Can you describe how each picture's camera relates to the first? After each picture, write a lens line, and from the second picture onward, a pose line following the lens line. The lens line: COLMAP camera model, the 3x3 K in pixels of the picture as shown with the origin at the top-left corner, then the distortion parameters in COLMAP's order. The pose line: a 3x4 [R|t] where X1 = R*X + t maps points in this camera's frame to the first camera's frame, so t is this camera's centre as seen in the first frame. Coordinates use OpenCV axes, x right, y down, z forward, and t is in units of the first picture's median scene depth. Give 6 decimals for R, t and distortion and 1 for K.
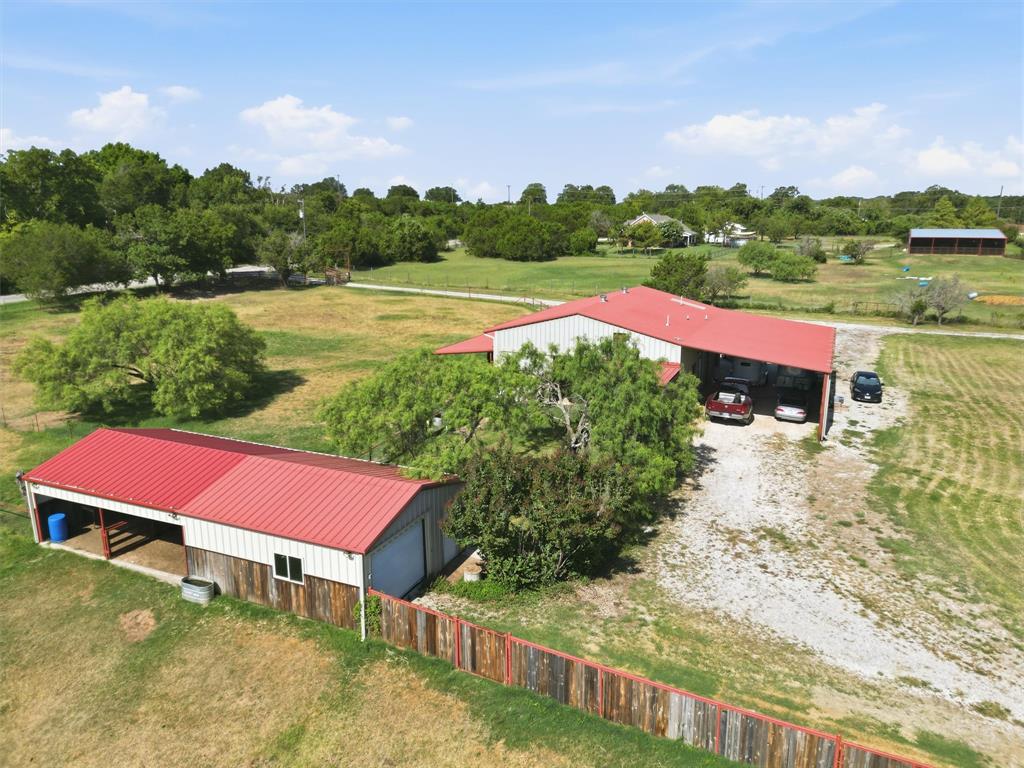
lens RADIAL K [[716.1, 0, 514.7], [0, 716.1, 389.1], [0, 0, 1]] dist [0.046436, -0.017367]
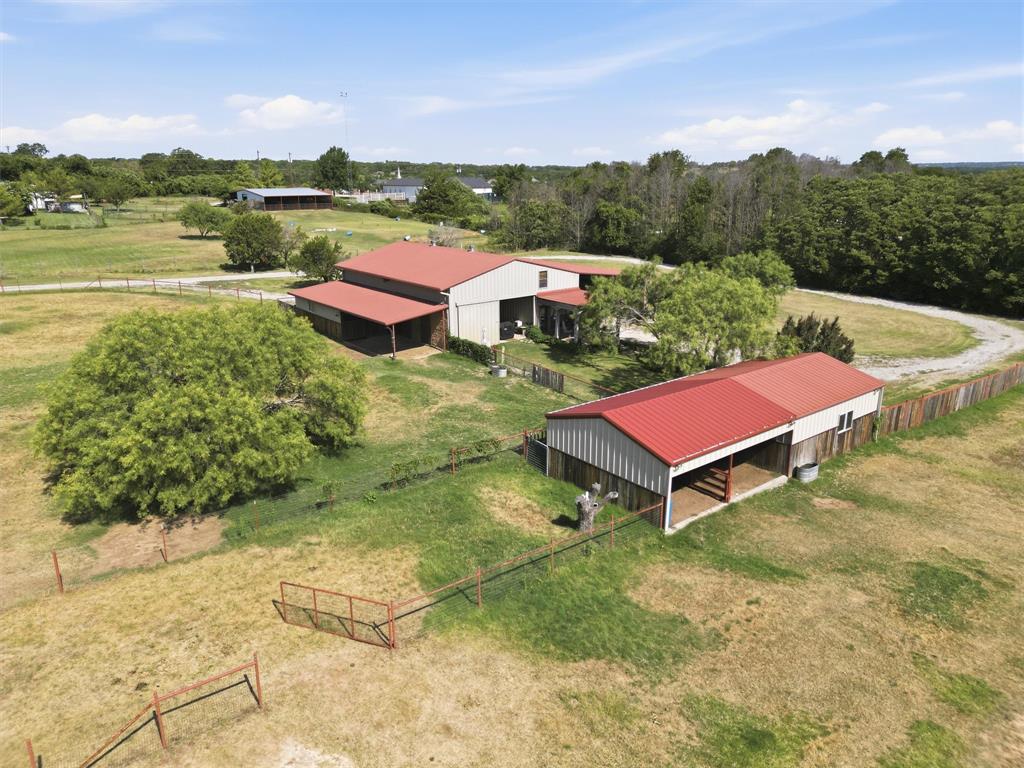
lens RADIAL K [[716.1, 0, 513.7], [0, 716.1, 379.7], [0, 0, 1]] dist [0.046436, -0.017367]
pose [[0.463173, -0.251849, 0.849731, -1.356103], [0.220256, 0.961405, 0.164890, -0.157585], [-0.858463, 0.110786, 0.500768, 0.631013]]
